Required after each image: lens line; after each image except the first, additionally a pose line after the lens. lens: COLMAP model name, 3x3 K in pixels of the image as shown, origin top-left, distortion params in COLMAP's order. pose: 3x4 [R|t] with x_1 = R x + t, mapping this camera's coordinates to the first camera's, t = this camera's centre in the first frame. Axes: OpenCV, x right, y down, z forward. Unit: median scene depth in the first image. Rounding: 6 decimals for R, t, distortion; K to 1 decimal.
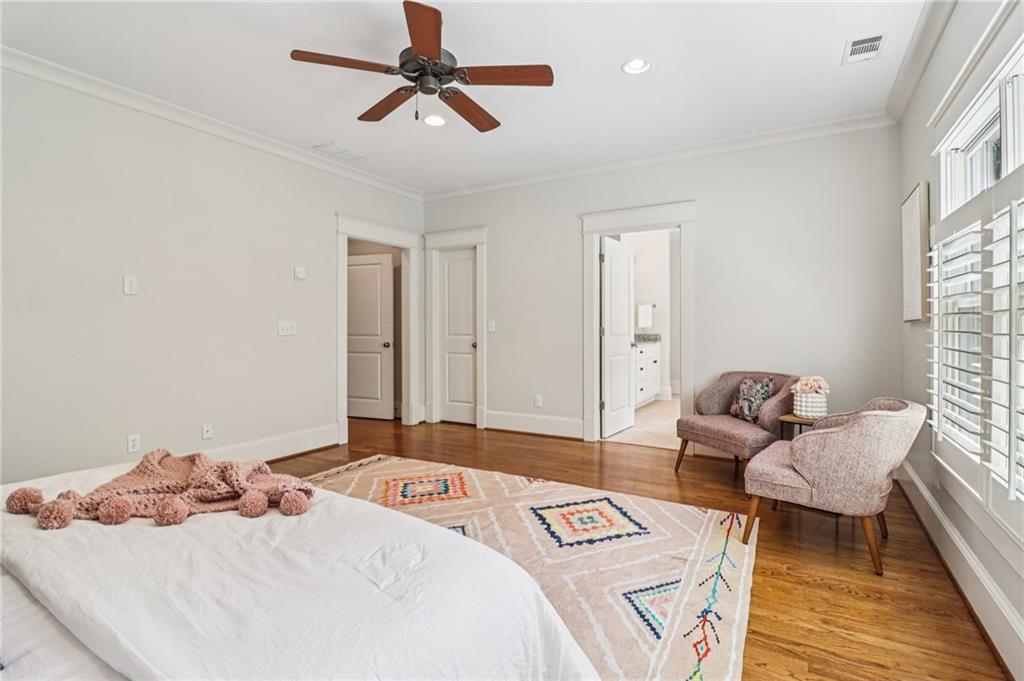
lens RADIAL K [[496.1, 0, 513.7], [0, 496.1, 335.0], [0, 0, 1]] dist [-0.003810, -0.008592]
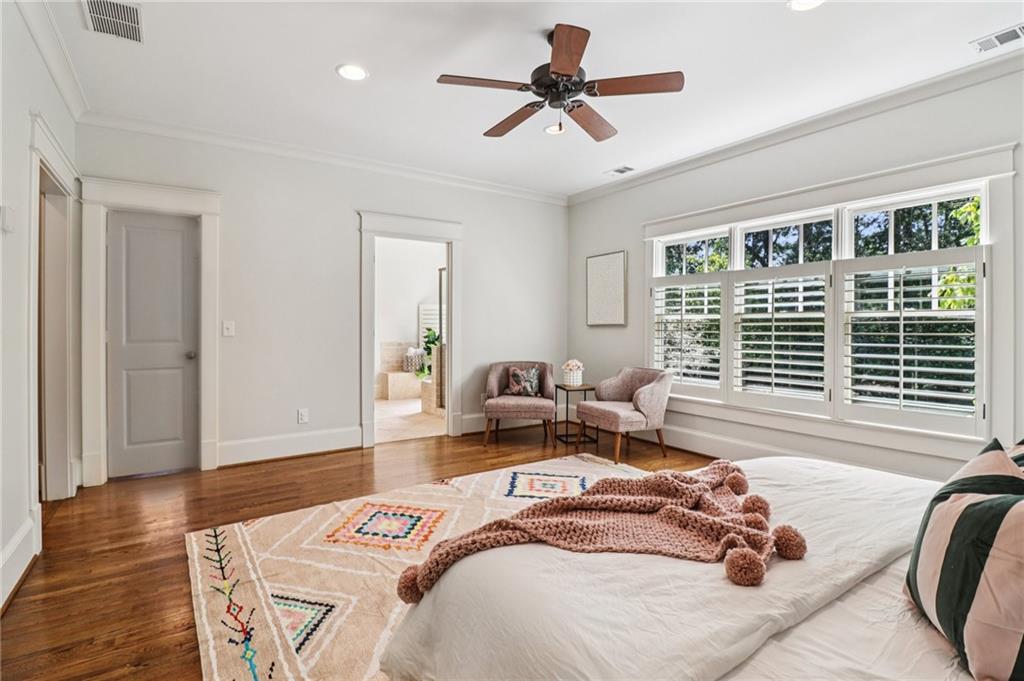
lens RADIAL K [[496.1, 0, 515.5], [0, 496.1, 332.6], [0, 0, 1]] dist [-0.003810, -0.008592]
pose [[0.426565, -0.008861, 0.904414, -0.832741], [0.016843, 0.999856, 0.001852, -0.008696], [-0.904300, 0.014443, 0.426653, 0.454029]]
